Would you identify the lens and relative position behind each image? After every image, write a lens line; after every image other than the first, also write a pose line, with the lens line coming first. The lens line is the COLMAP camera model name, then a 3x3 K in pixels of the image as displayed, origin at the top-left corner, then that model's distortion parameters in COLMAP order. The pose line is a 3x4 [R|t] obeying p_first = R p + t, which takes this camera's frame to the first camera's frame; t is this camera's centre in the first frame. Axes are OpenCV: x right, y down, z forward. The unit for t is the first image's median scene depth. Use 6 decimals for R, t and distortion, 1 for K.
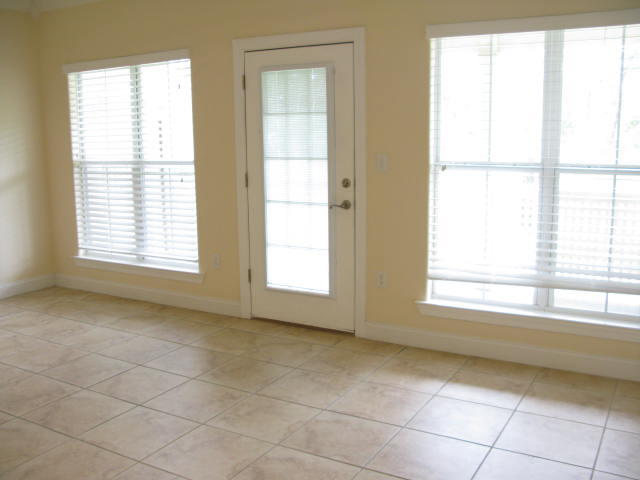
lens RADIAL K [[642.1, 0, 320.0], [0, 642.1, 240.0], [0, 0, 1]] dist [-0.215651, 0.261586]
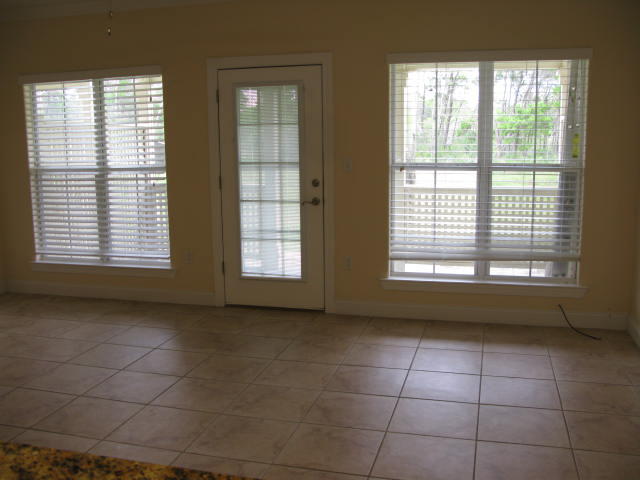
lens RADIAL K [[642.1, 0, 320.0], [0, 642.1, 240.0], [0, 0, 1]] dist [-0.215651, 0.261586]
pose [[0.967196, -0.041638, 0.250595, -0.248616], [0.044255, 0.999009, -0.004816, 0.022202], [-0.250146, 0.015748, 0.968080, -0.145583]]
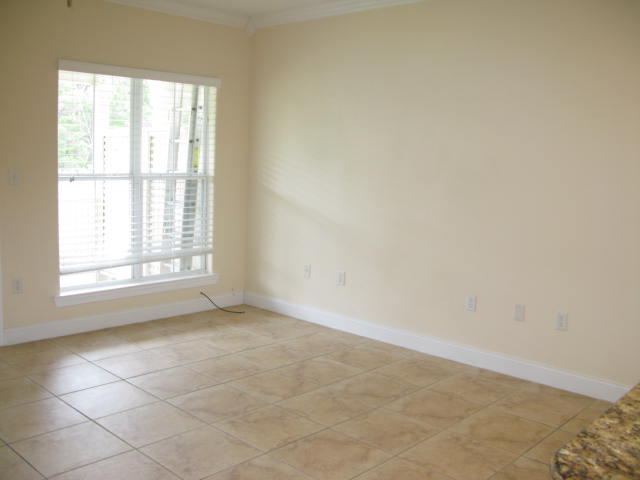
lens RADIAL K [[642.1, 0, 320.0], [0, 642.1, 240.0], [0, 0, 1]] dist [-0.215651, 0.261586]
pose [[0.224439, -0.107112, 0.968584, -0.771540], [0.124749, 0.988921, 0.080454, -0.032397], [-0.966470, 0.102773, 0.235314, 0.250137]]
